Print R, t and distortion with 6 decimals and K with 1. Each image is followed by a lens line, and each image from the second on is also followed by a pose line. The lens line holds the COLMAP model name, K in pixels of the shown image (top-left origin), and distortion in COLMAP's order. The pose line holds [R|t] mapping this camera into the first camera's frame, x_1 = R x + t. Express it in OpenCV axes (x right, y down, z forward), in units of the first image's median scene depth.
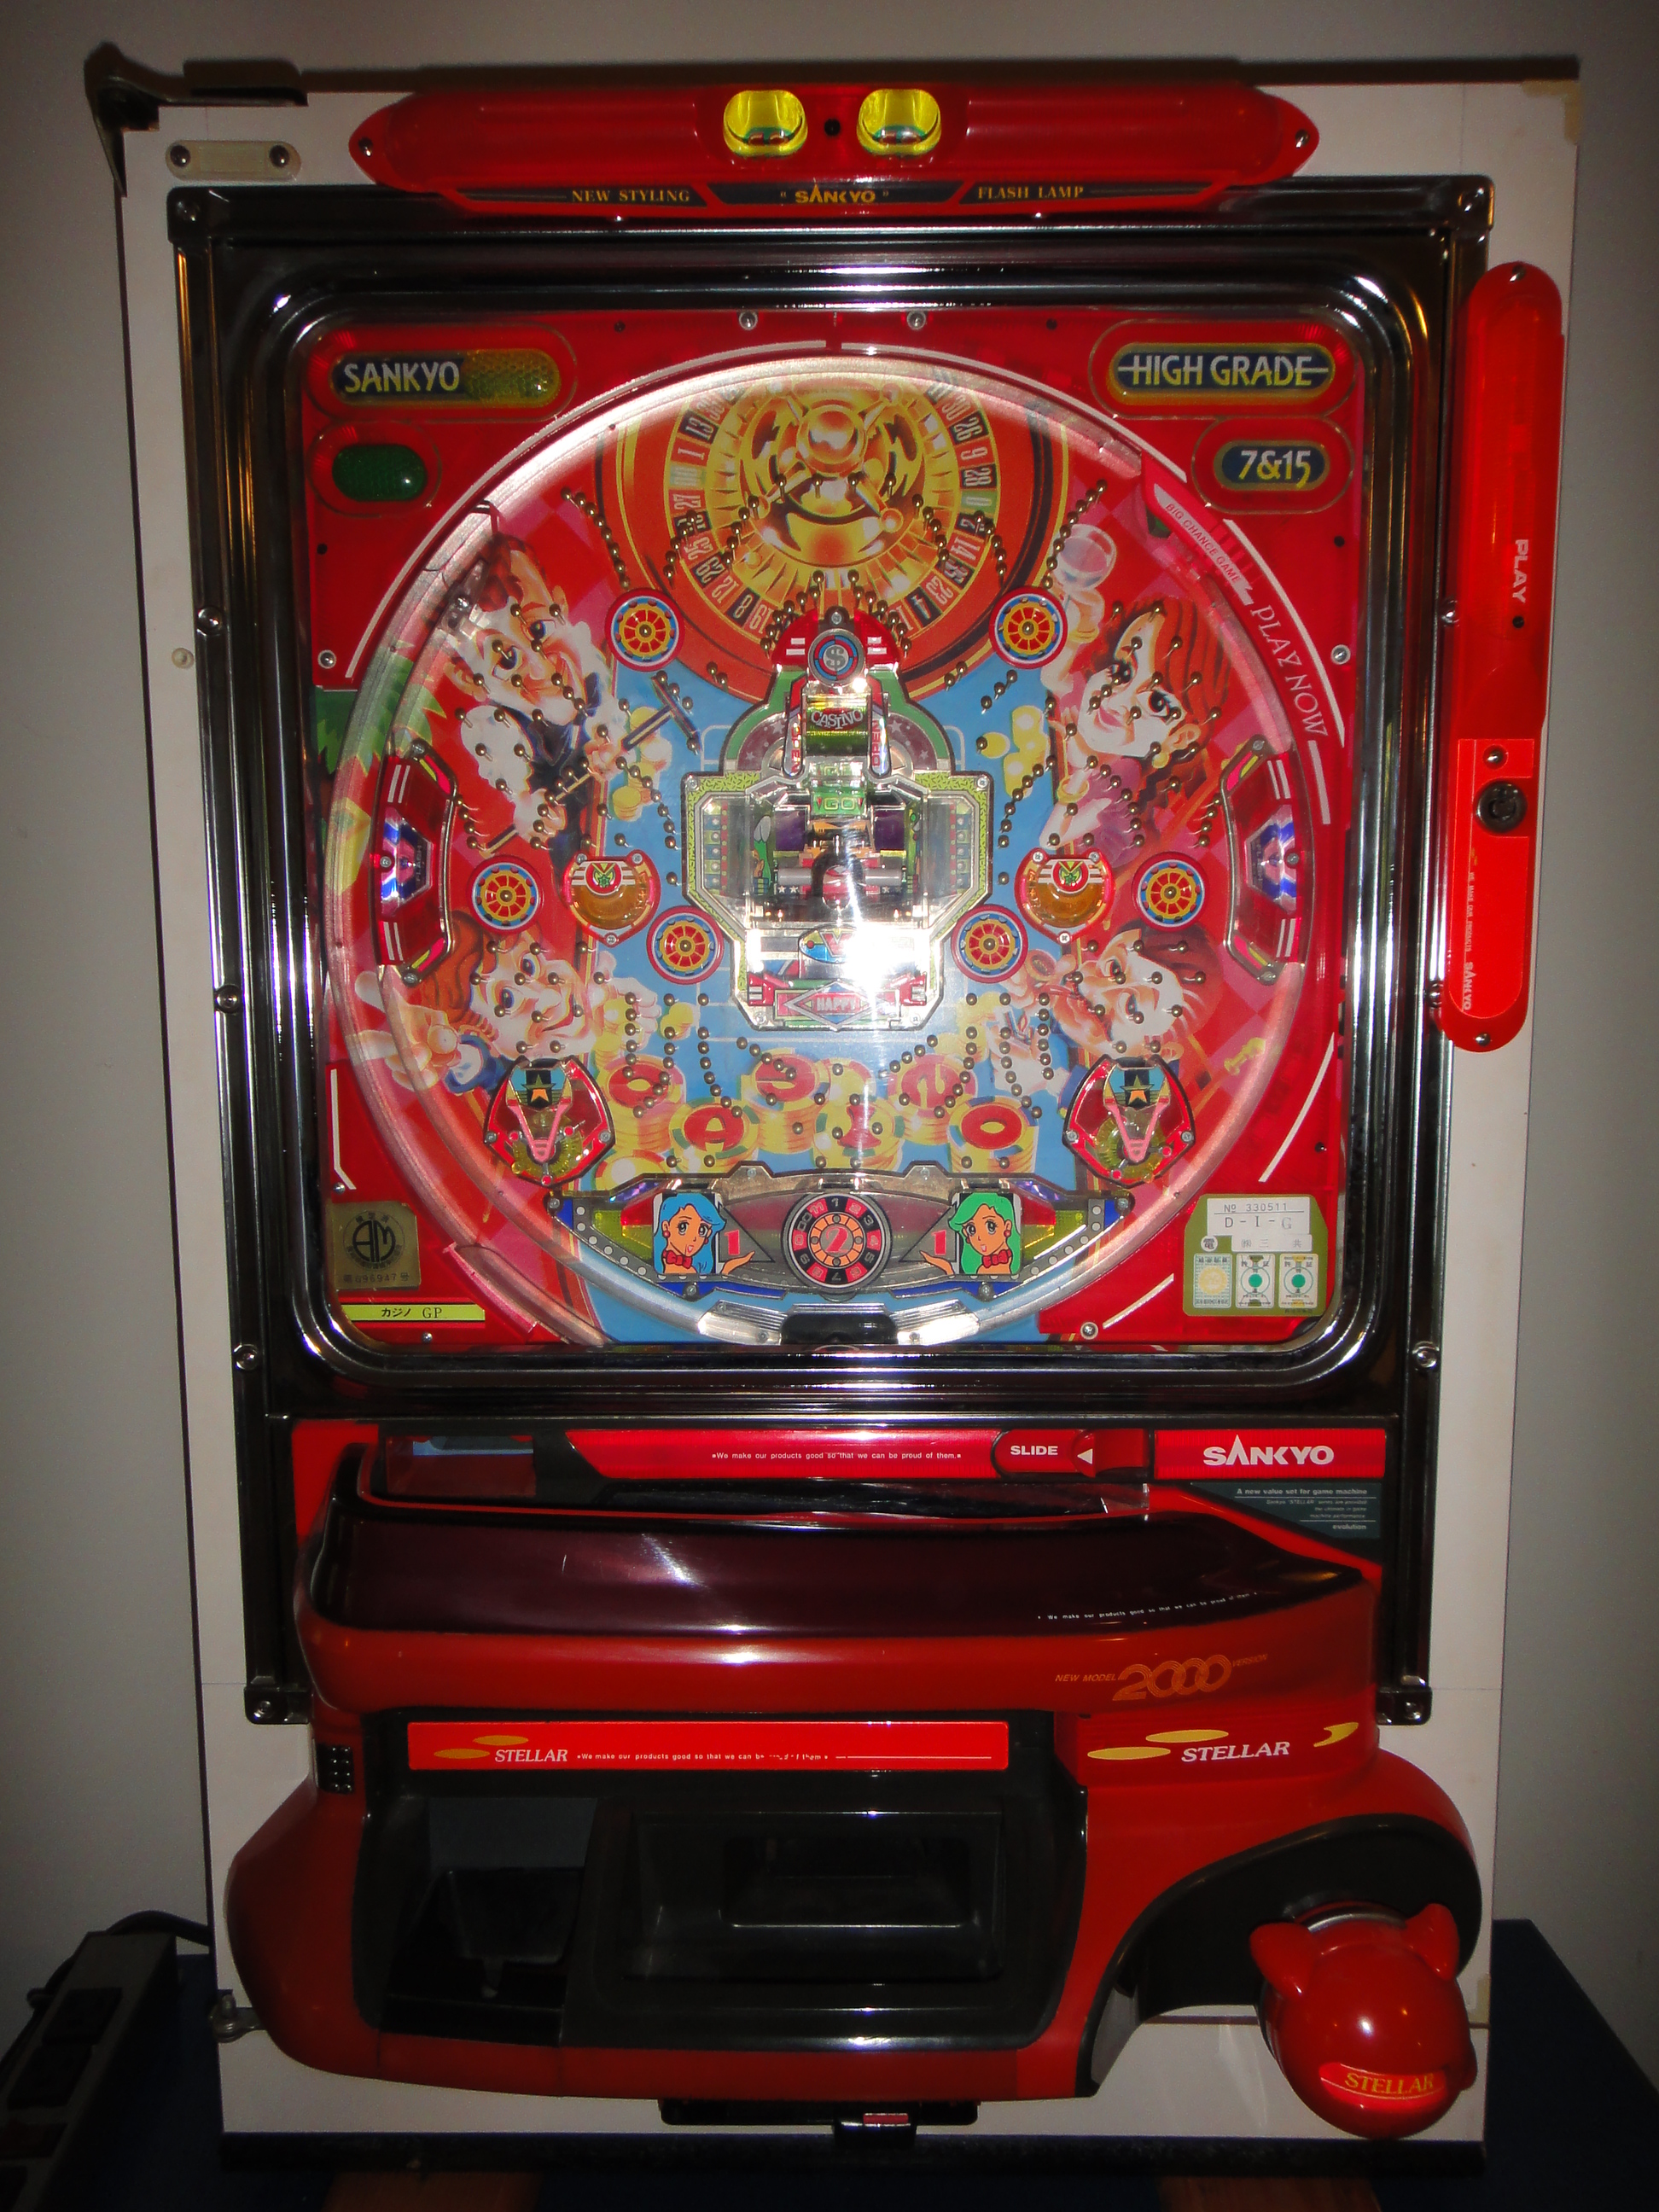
lens RADIAL K [[1618.5, 0, 844.7], [0, 1618.5, 1102.8], [0, 0, 1]] dist [0.010042, -0.002410]
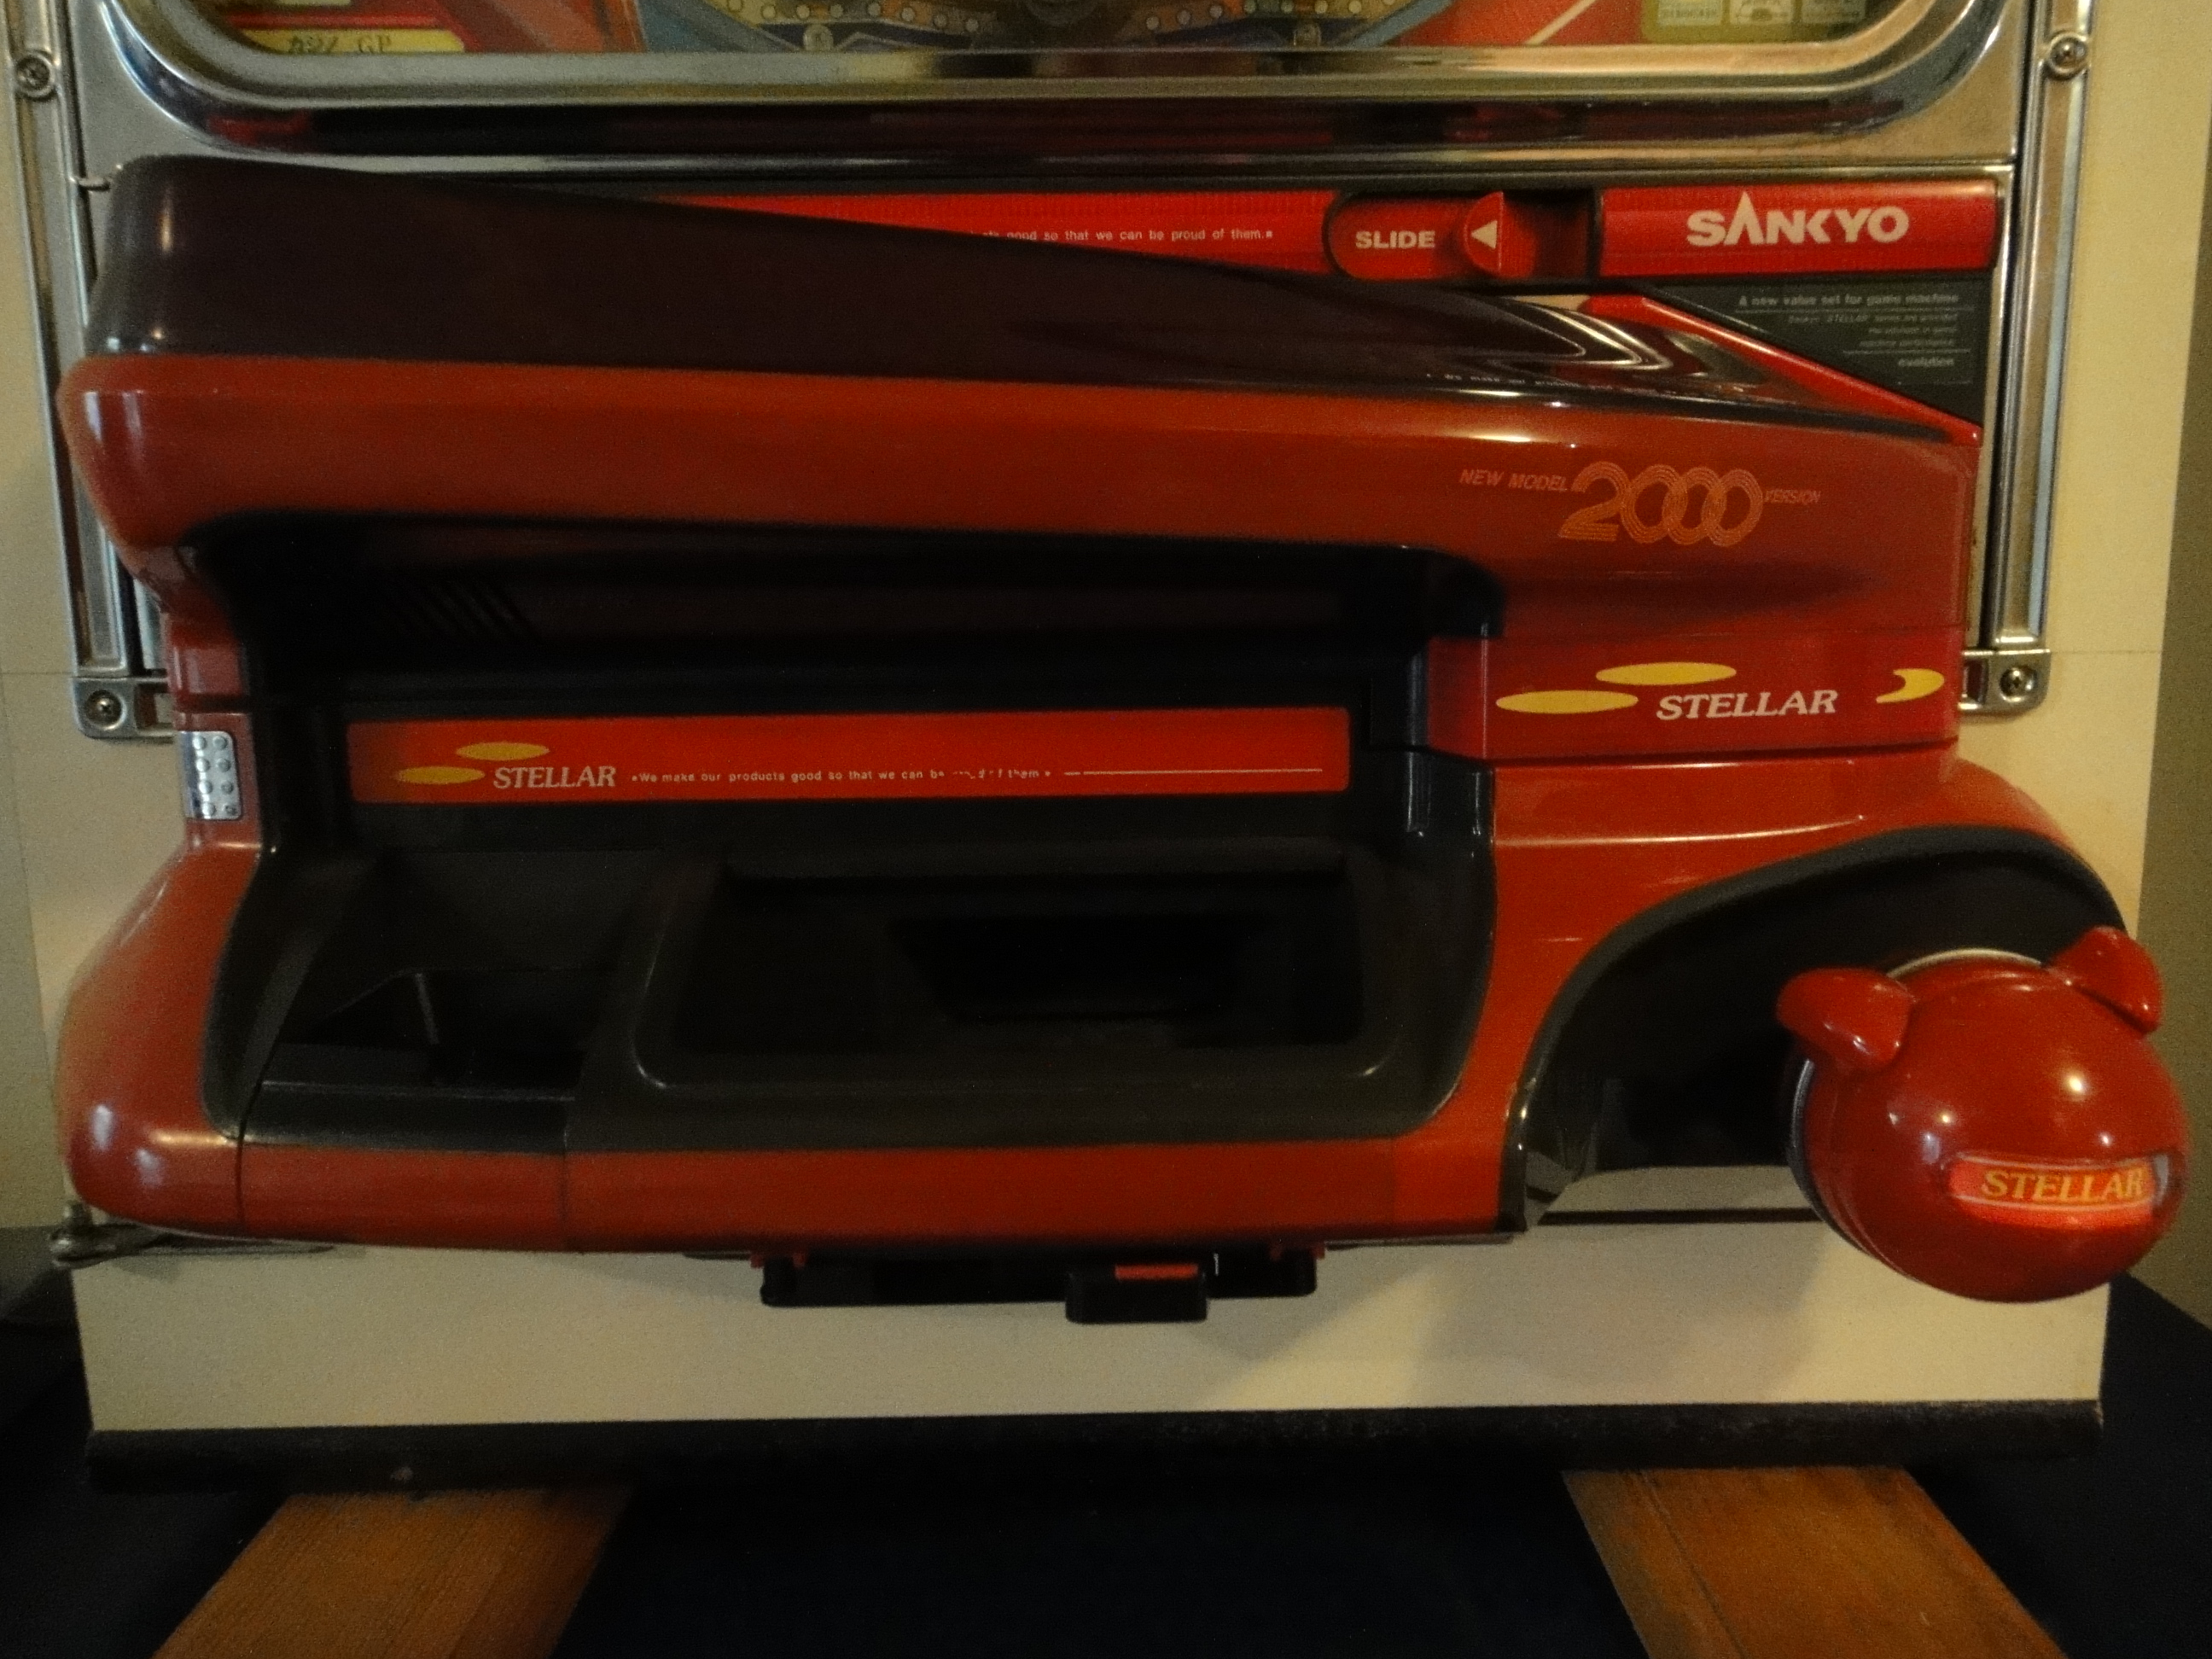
lens RADIAL K [[1618.5, 0, 1118.0], [0, 1618.5, 821.8], [0, 0, 1]] dist [0.010042, -0.002410]
pose [[0.999788, -0.011945, 0.016786, 0.003916], [0.011169, 0.998897, 0.045610, 0.398308], [-0.017312, -0.045413, 0.998818, 0.403930]]
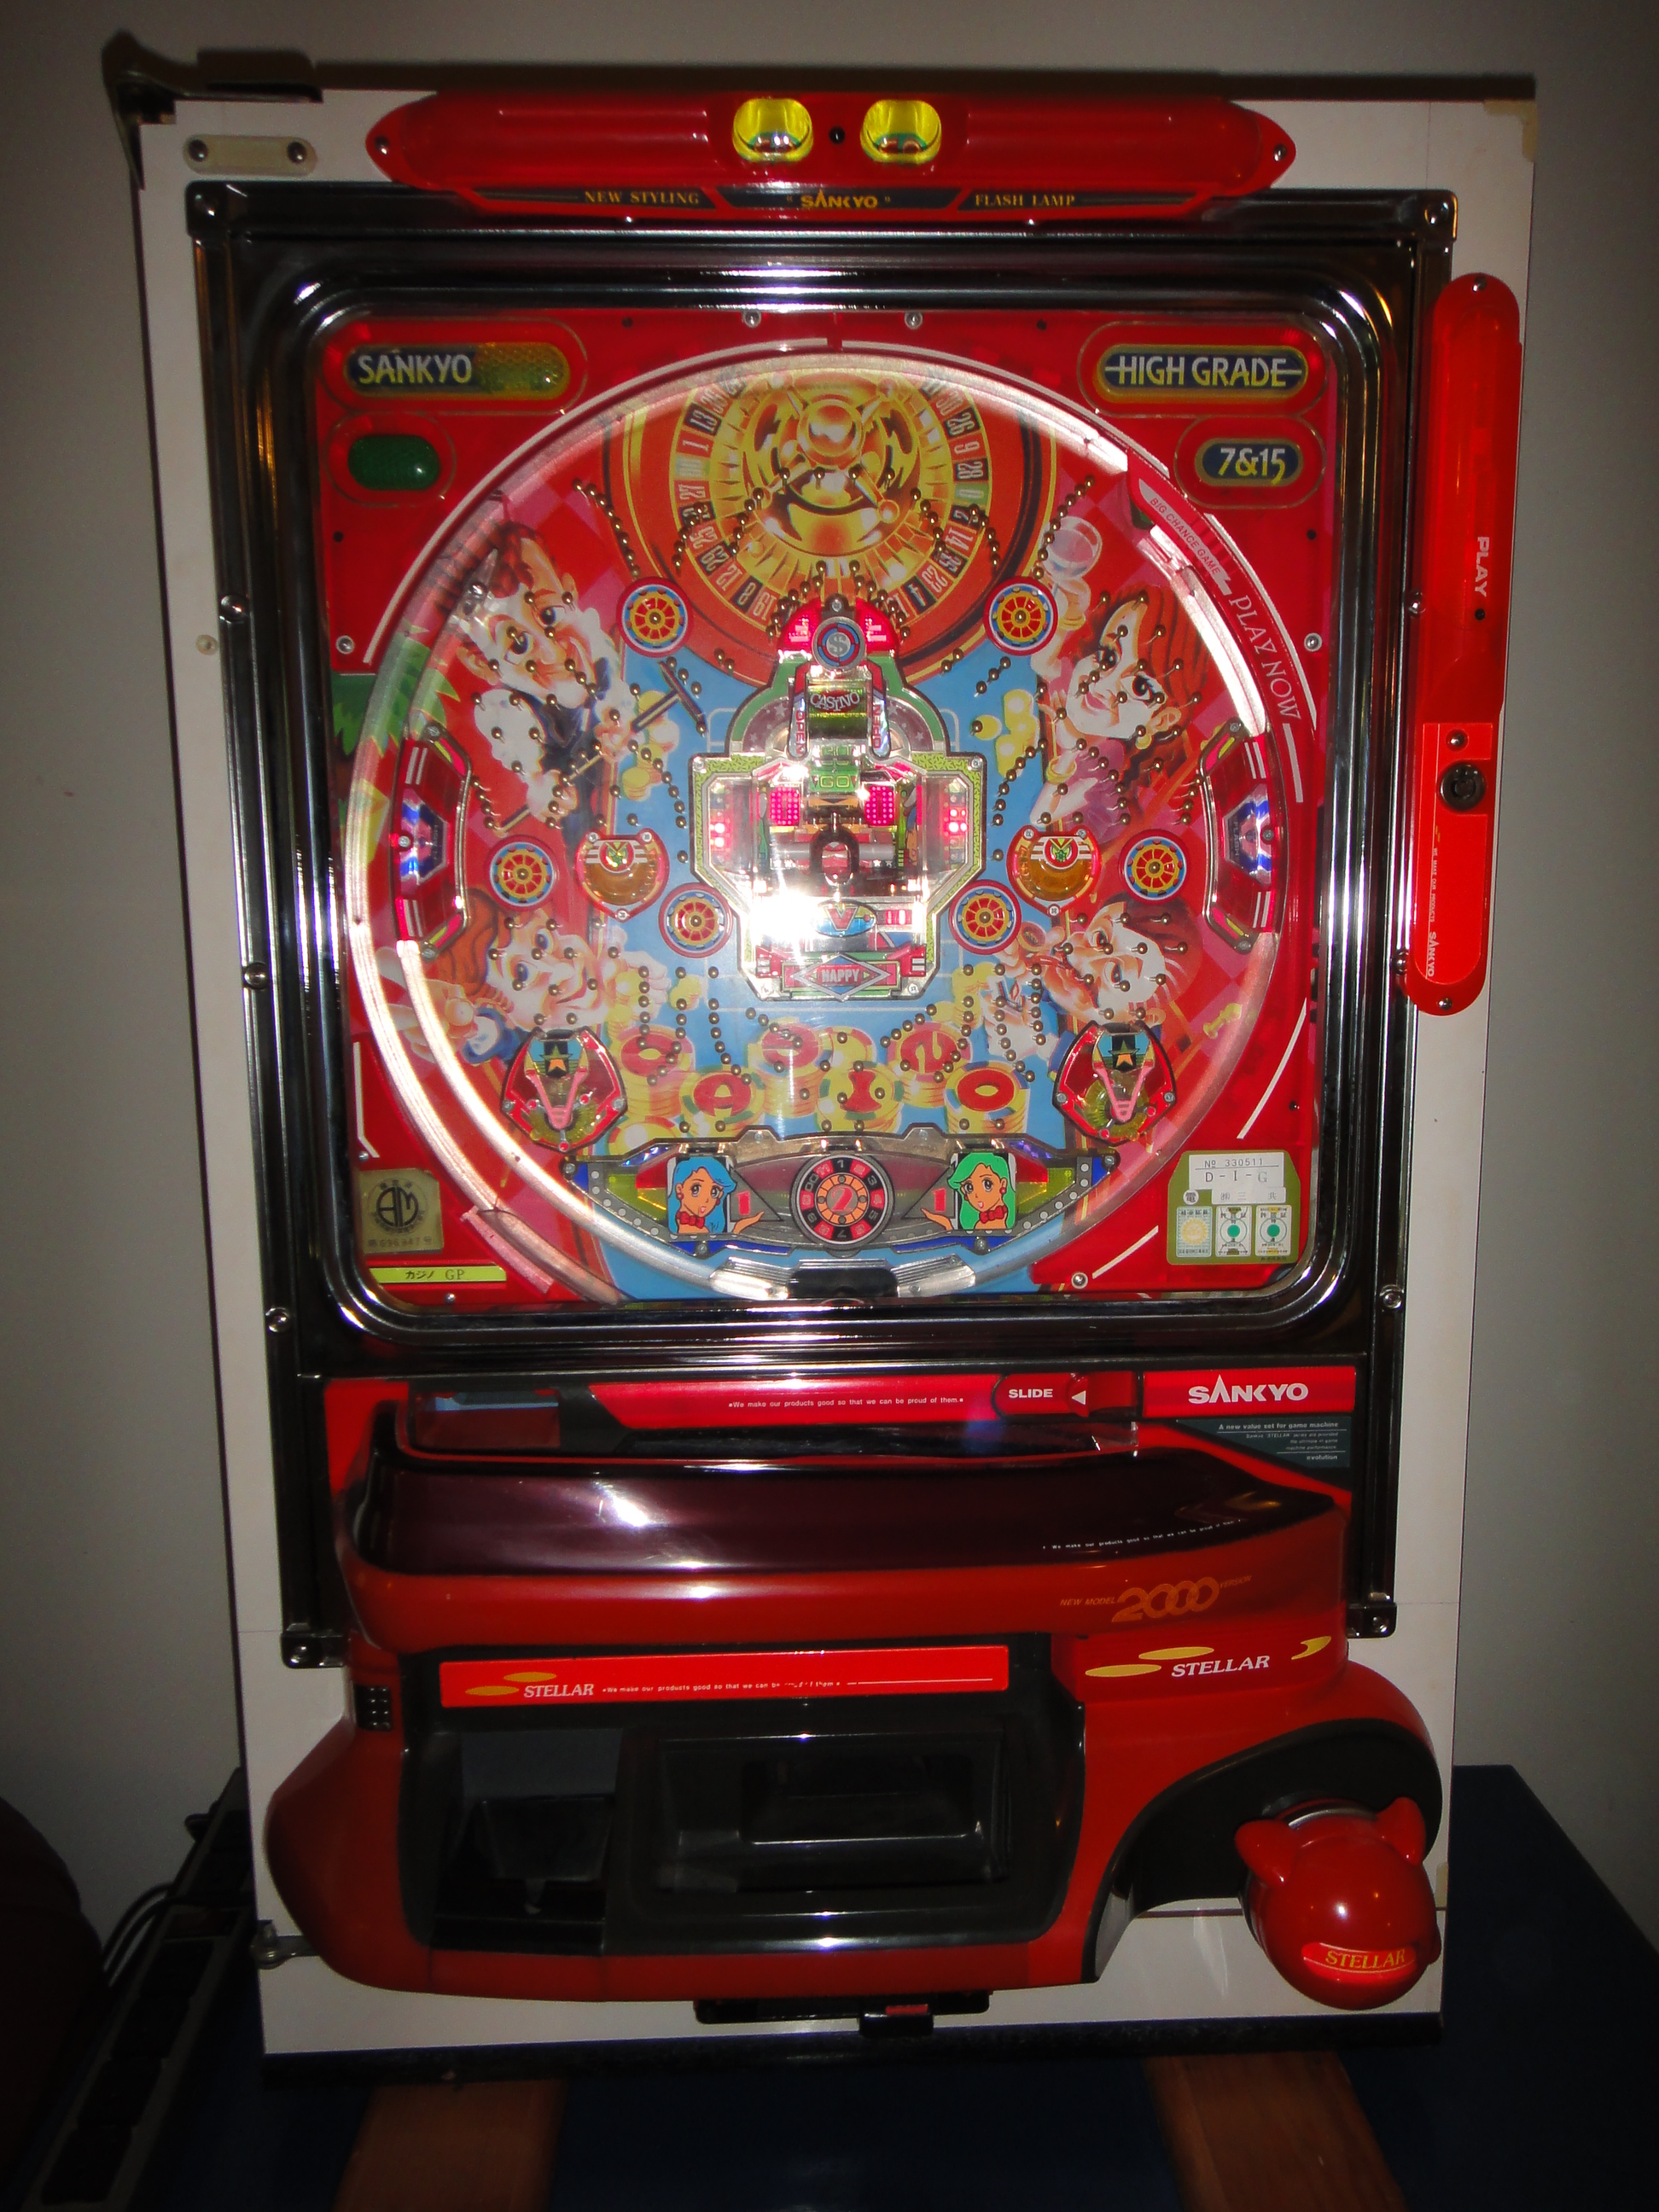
lens RADIAL K [[1618.5, 0, 846.8], [0, 1618.5, 1102.1], [0, 0, 1]] dist [0.010042, -0.002410]
pose [[0.998690, -0.012237, 0.049679, -0.054596], [0.010790, 0.999513, 0.029292, -0.009518], [-0.050013, -0.028718, 0.998336, -0.052934]]
